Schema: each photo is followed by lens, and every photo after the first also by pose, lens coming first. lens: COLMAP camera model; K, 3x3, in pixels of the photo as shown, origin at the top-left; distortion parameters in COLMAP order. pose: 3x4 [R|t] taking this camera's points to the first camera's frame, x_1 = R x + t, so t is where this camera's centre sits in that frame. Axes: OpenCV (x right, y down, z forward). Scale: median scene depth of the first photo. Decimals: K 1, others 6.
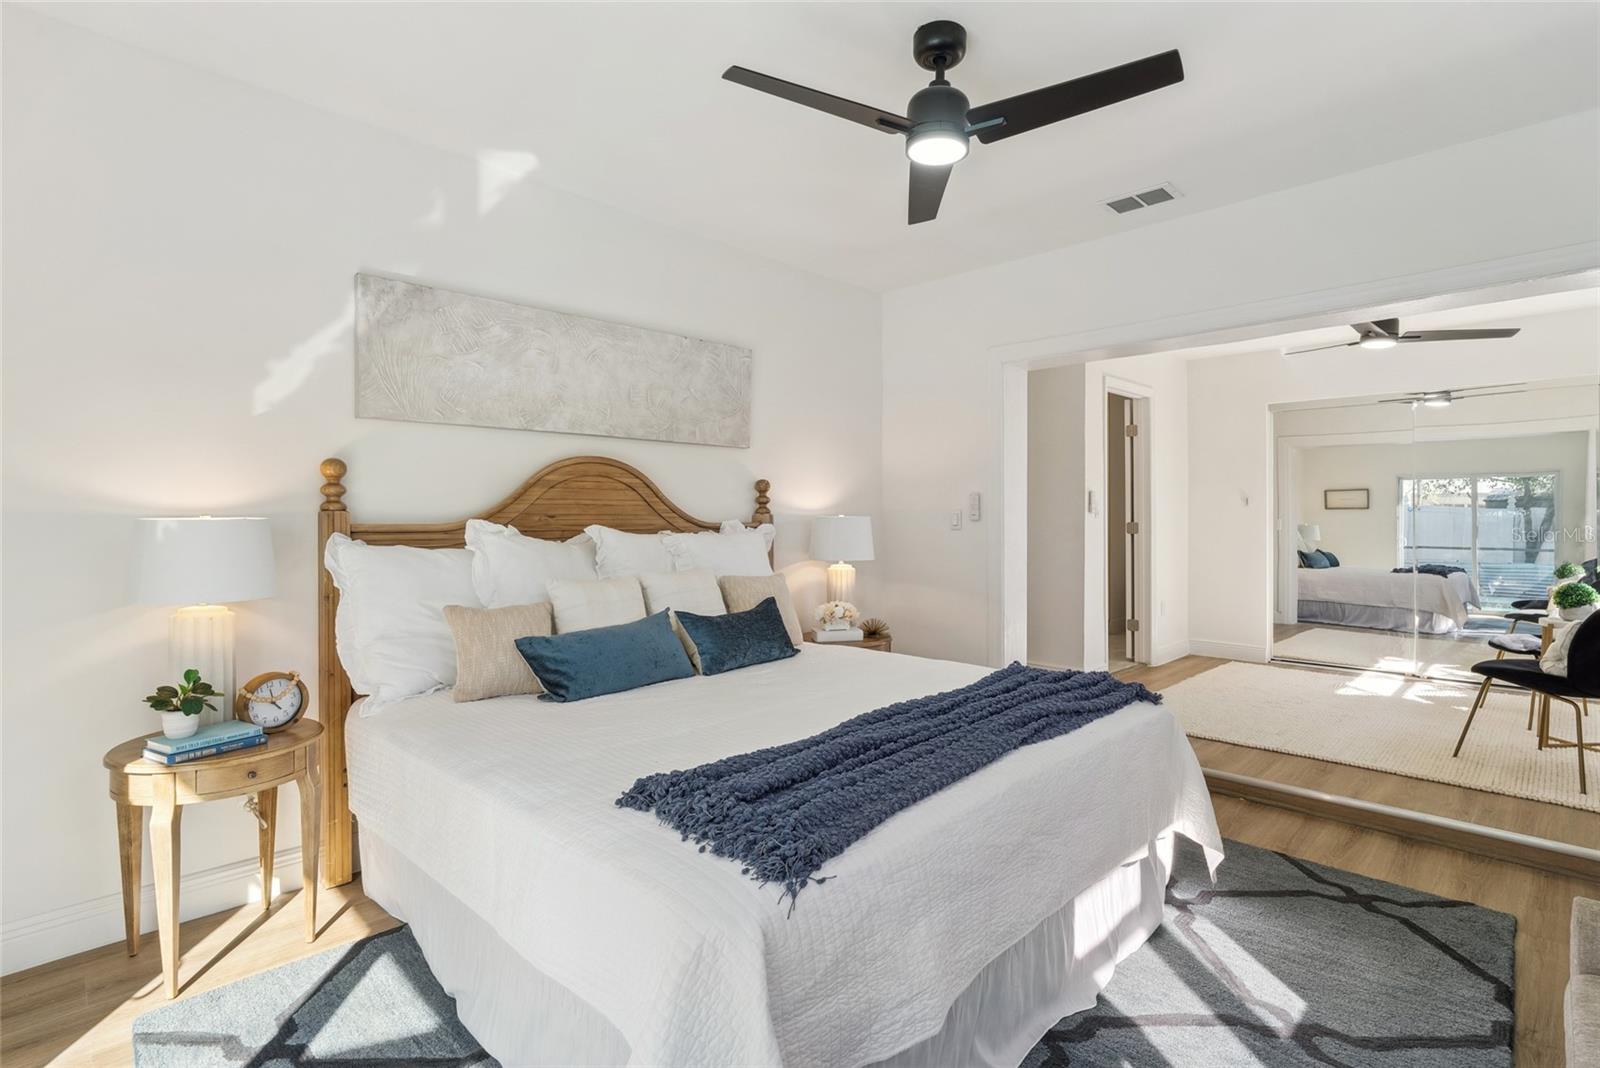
lens RADIAL K [[762.3, 0, 807.6], [0, 762.3, 521.1], [0, 0, 1]] dist [-0.005329, -0.000061]
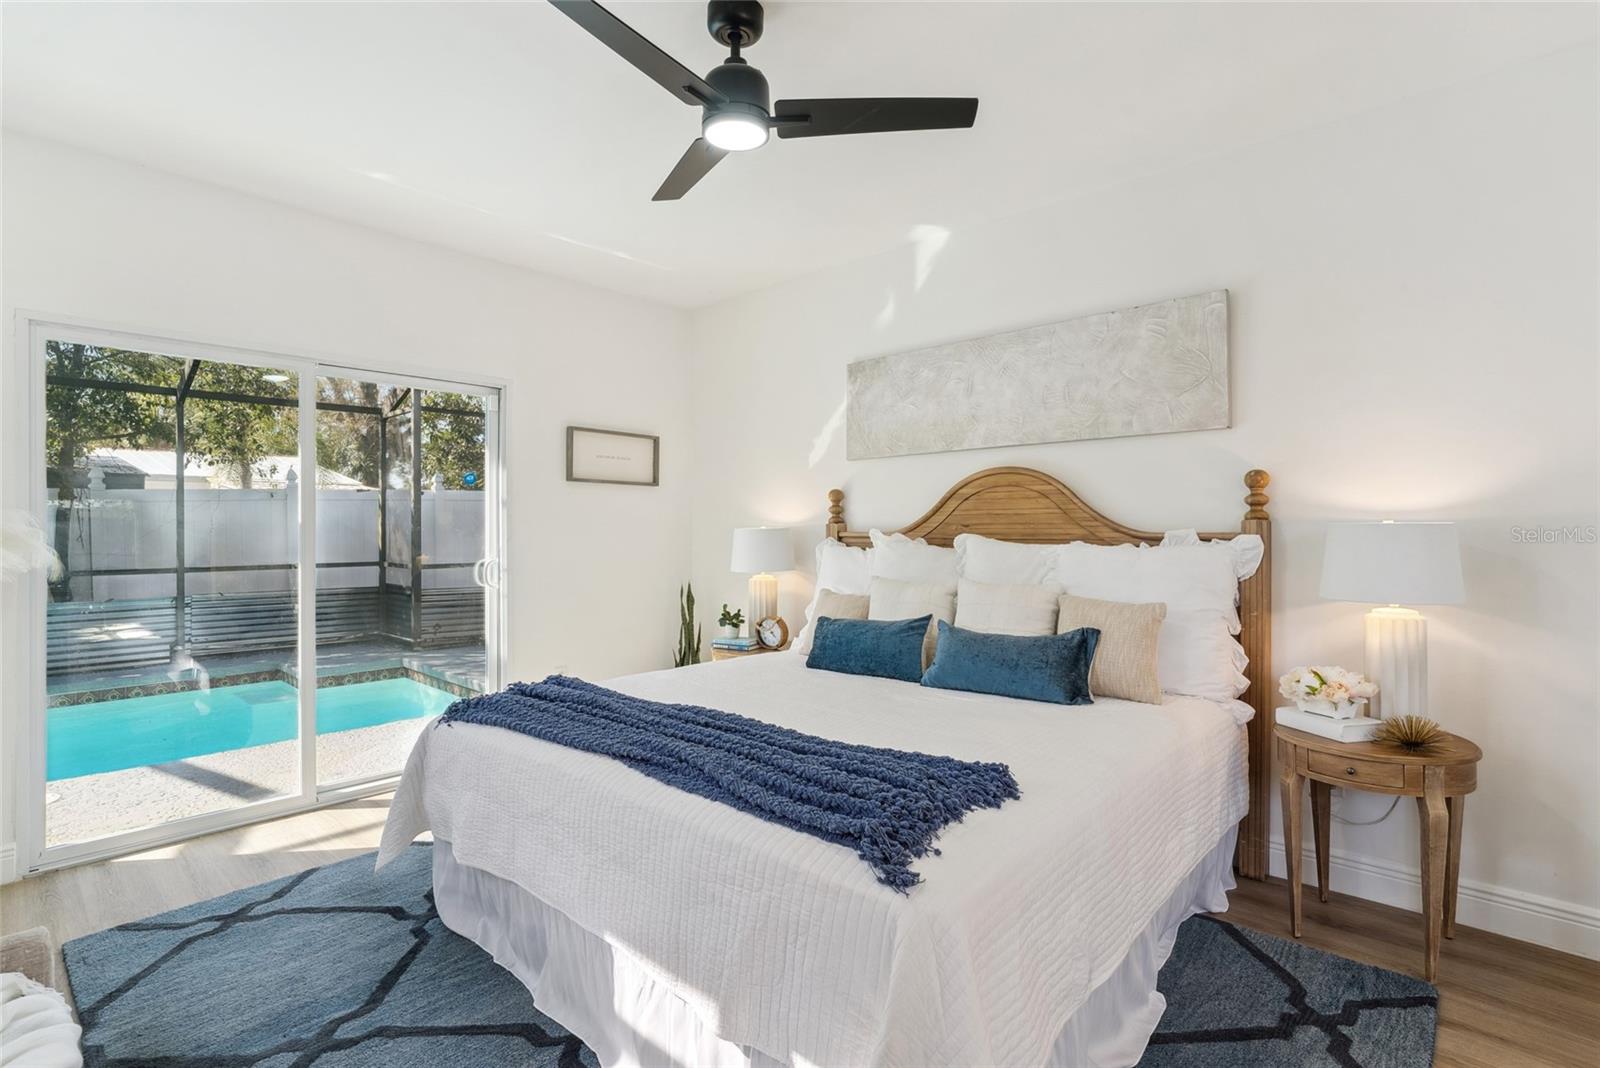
lens RADIAL K [[726.3, 0, 800.0], [0, 726.3, 534.0], [0, 0, 1]] dist [-0.000060, 0.000029]
pose [[0.068612, -0.001238, -0.997643, 0.673679], [-0.009939, 0.999949, -0.001925, 0.009923], [0.997594, 0.010048, 0.068596, 0.658301]]
